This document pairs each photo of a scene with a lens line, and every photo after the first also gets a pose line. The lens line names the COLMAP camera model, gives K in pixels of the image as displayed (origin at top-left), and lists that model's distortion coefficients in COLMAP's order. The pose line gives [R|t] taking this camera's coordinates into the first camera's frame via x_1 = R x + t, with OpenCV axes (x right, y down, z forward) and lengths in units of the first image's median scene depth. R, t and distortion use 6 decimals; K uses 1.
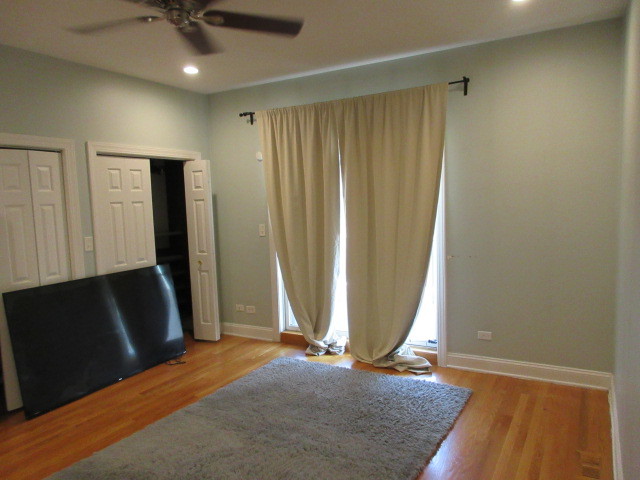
lens RADIAL K [[474.8, 0, 321.9], [0, 474.8, 239.0], [0, 0, 1]] dist [0.002882, -0.001672]
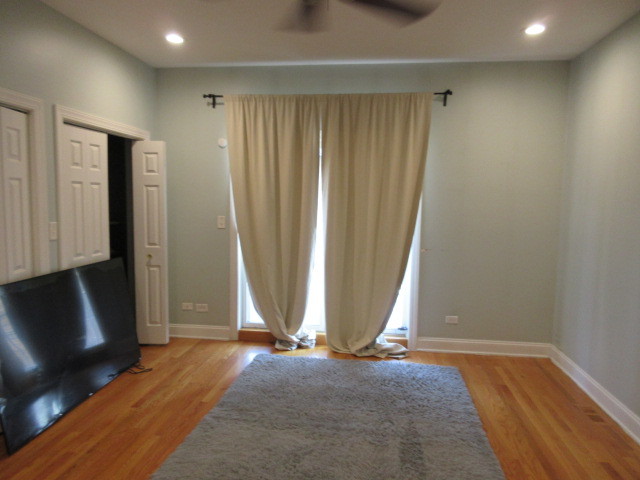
lens RADIAL K [[474.8, 0, 320.4], [0, 474.8, 239.6], [0, 0, 1]] dist [0.002882, -0.001672]
pose [[0.921747, 0.016572, 0.387437, -0.371335], [-0.015952, 0.999861, -0.004817, 0.021137], [-0.387463, -0.001740, 0.921884, 0.074503]]
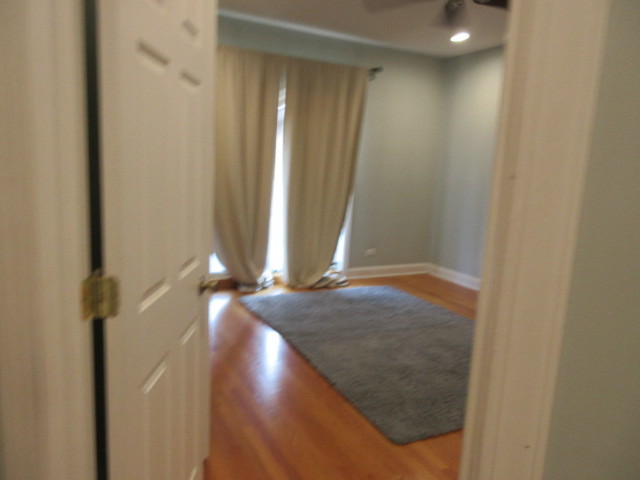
lens RADIAL K [[474.8, 0, 320.5], [0, 474.8, 238.3], [0, 0, 1]] dist [0.002882, -0.001672]
pose [[0.537198, -0.070678, 0.840490, -0.912715], [-0.000847, 0.996437, 0.084333, 0.037361], [-0.843456, -0.046015, 0.535224, 0.339953]]
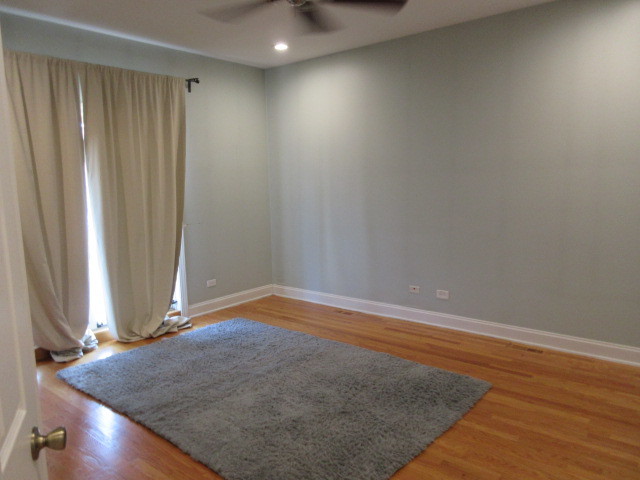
lens RADIAL K [[474.8, 0, 323.3], [0, 474.8, 239.9], [0, 0, 1]] dist [0.002882, -0.001672]
pose [[0.165394, -0.096671, 0.981478, -0.828458], [0.099233, 0.991765, 0.080962, 0.011091], [-0.981223, 0.084004, 0.173625, 0.446419]]
